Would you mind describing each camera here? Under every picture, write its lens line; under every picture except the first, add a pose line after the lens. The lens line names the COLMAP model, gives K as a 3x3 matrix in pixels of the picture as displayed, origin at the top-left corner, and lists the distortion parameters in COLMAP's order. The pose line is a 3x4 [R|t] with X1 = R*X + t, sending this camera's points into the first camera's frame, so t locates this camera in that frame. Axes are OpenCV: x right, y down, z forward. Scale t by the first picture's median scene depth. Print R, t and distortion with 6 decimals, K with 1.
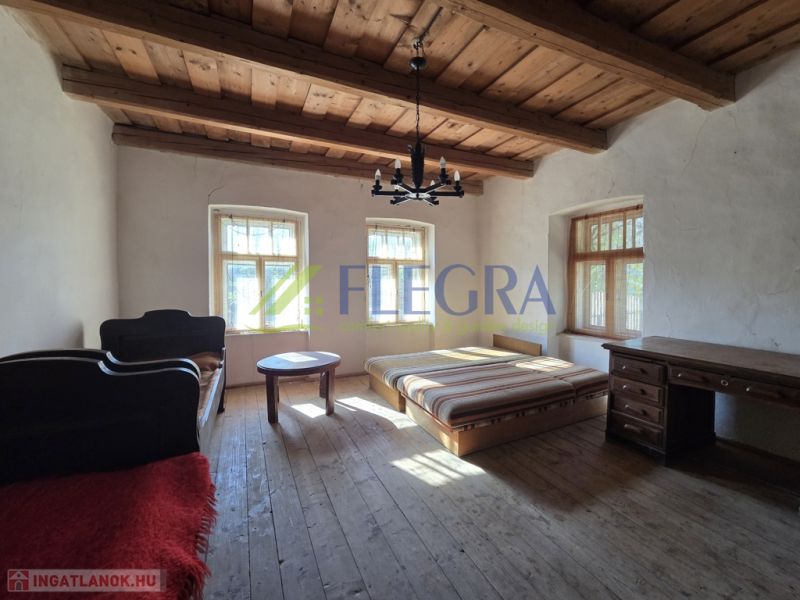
lens RADIAL K [[325.7, 0, 401.1], [0, 325.7, 289.9], [0, 0, 1]] dist [0.000425, -0.000825]
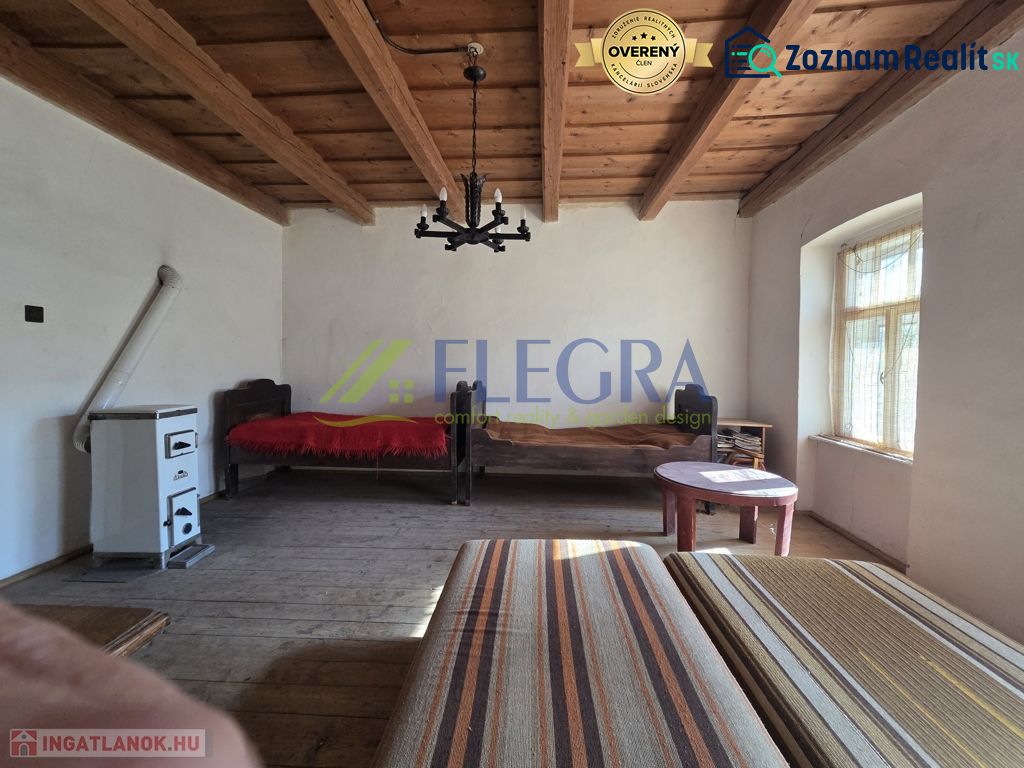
lens RADIAL K [[420.8, 0, 513.2], [0, 420.8, 369.2], [0, 0, 1]] dist [0.003294, -0.000095]
pose [[-0.499850, 0.004652, -0.866100, 0.698594], [-0.035972, 0.999011, 0.026126, 0.002250], [0.865365, 0.044215, -0.499188, 1.249039]]
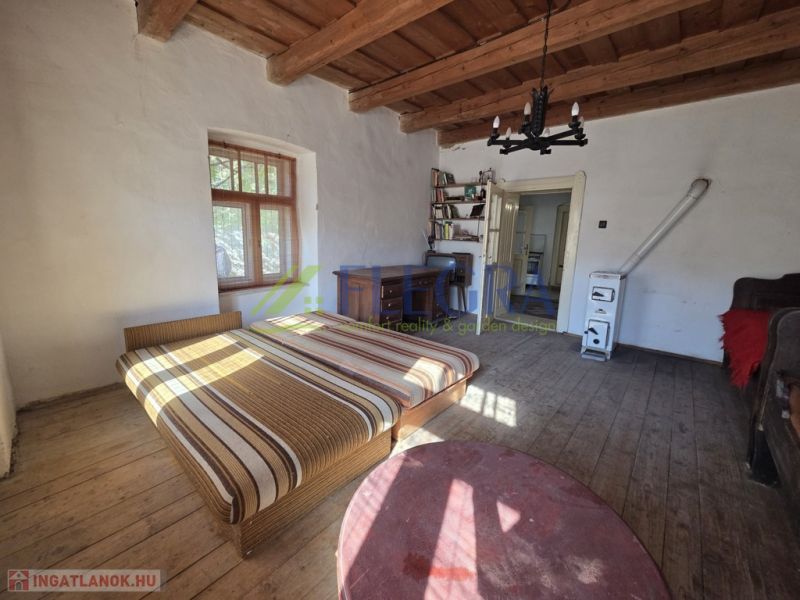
lens RADIAL K [[328.7, 0, 401.0], [0, 328.7, 288.5], [0, 0, 1]] dist [0.003294, -0.000095]
pose [[-0.398029, -0.165117, 0.902391, -0.580086], [-0.002109, 0.983831, 0.179089, -0.032179], [-0.917371, 0.069379, -0.391941, 1.375936]]
